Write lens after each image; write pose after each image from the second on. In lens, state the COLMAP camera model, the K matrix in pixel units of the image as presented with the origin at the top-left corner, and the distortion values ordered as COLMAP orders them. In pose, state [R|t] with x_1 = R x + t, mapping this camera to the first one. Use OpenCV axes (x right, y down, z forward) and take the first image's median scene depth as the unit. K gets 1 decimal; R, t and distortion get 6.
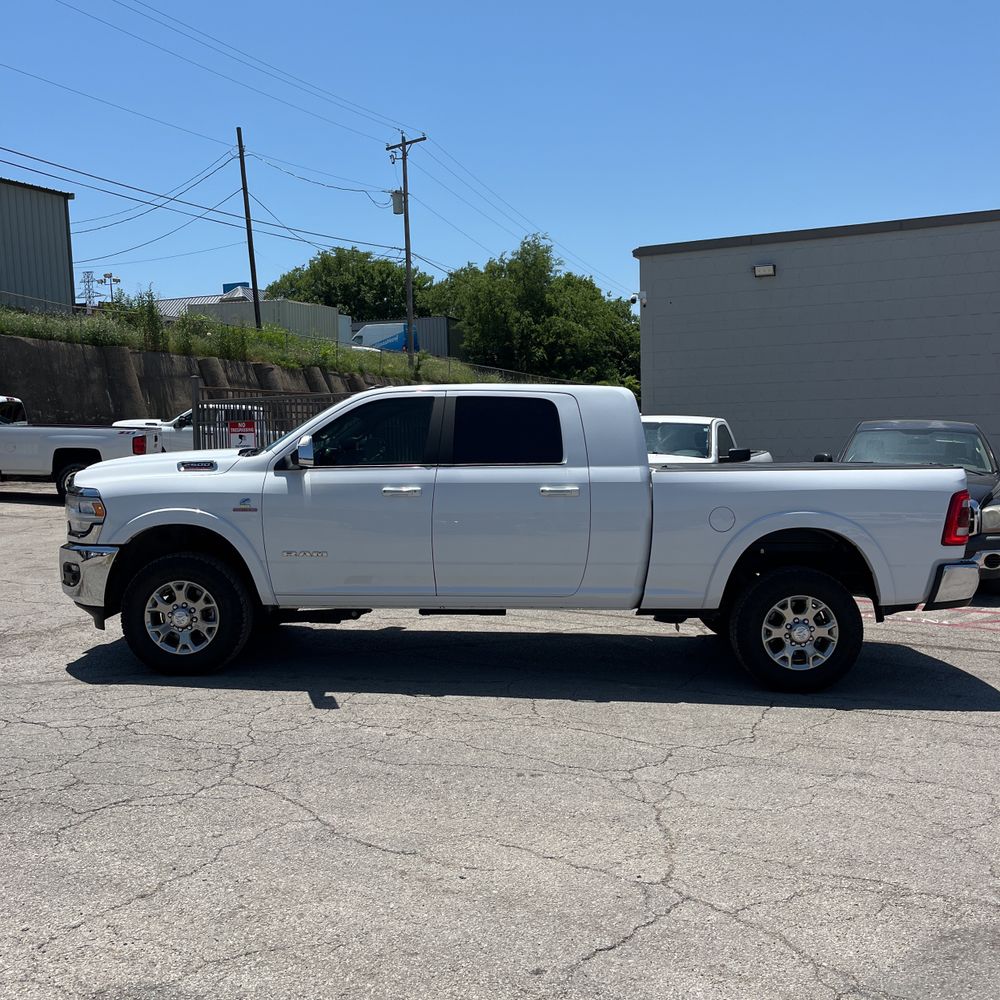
lens RADIAL K [[997.3, 0, 500.0], [0, 997.3, 500.0], [0, 0, 1]] dist [0.076119, -0.088379]
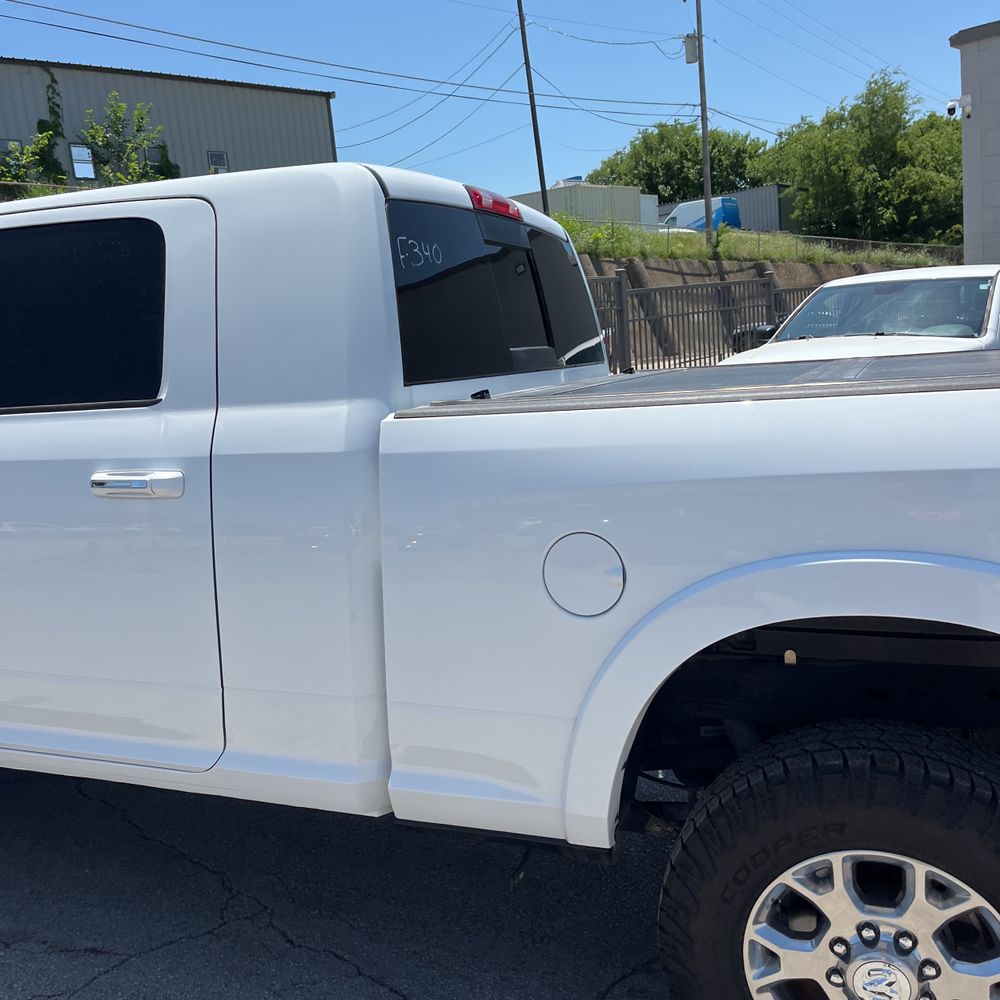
lens RADIAL K [[997.3, 0, 500.0], [0, 997.3, 500.0], [0, 0, 1]] dist [0.076119, -0.088379]
pose [[0.937170, -0.003964, -0.348850, 0.047527], [0.040019, 0.994557, 0.096207, -0.005000], [0.346570, -0.104122, 0.932227, 0.113889]]
